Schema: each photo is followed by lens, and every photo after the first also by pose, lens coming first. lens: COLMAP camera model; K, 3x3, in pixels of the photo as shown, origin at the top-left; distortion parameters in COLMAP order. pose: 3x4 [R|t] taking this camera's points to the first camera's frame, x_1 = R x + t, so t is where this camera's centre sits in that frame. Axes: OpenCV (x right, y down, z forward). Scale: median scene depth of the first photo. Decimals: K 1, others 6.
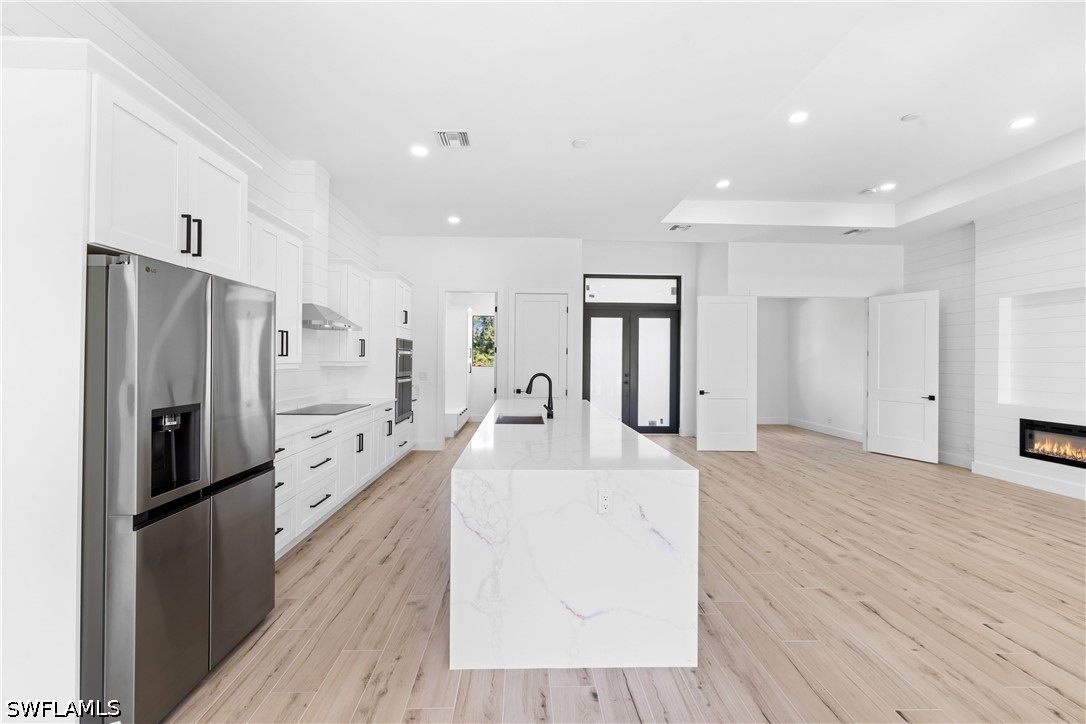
lens RADIAL K [[458.2, 0, 536.1], [0, 458.2, 359.2], [0, 0, 1]] dist [0.002969, 0.000660]
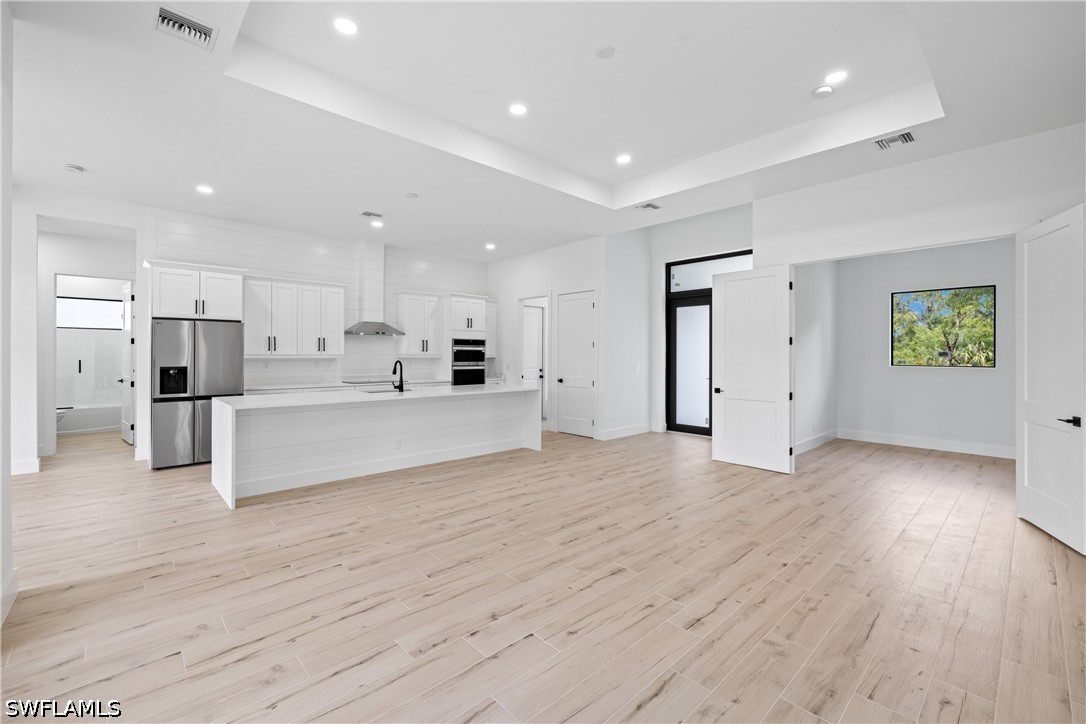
lens RADIAL K [[458.2, 0, 537.7], [0, 458.2, 354.5], [0, 0, 1]] dist [0.002969, 0.000660]
pose [[0.654396, -0.006219, -0.756127, 0.642113], [0.002186, 0.999978, -0.006332, 0.009825], [0.756149, 0.002491, 0.654395, 0.172427]]
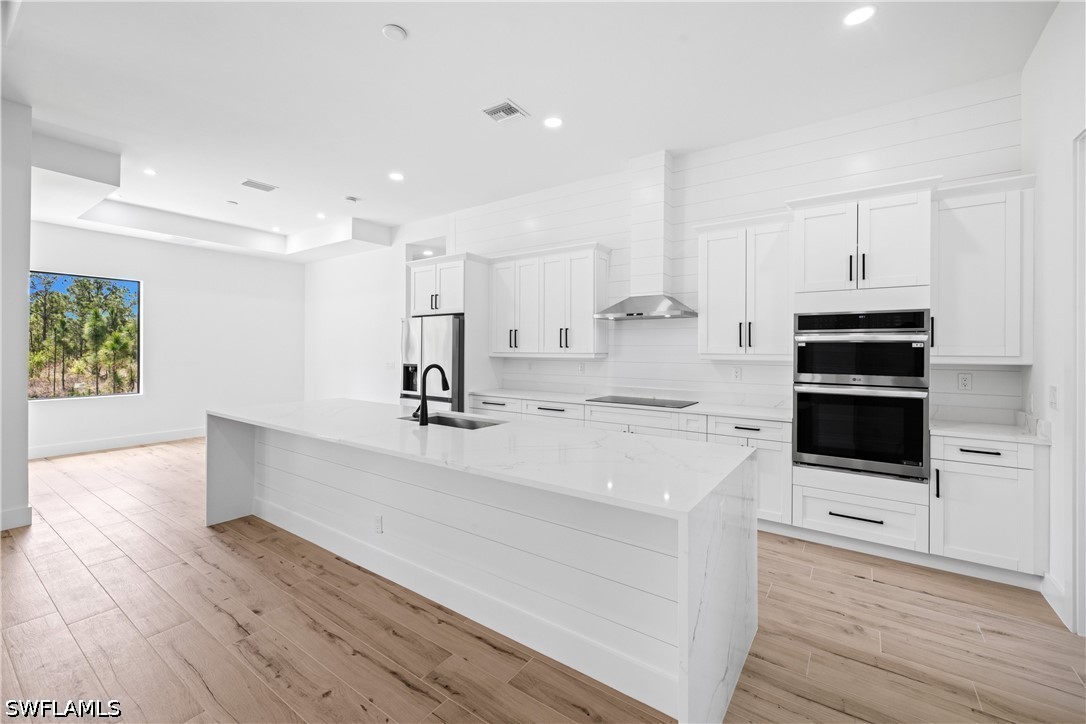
lens RADIAL K [[458.2, 0, 535.1], [0, 458.2, 350.0], [0, 0, 1]] dist [0.002969, 0.000660]
pose [[-0.609168, -0.010660, -0.792969, 0.235068], [-0.009379, 0.999937, -0.006237, 0.004251], [0.792986, 0.003638, -0.609230, 0.728121]]
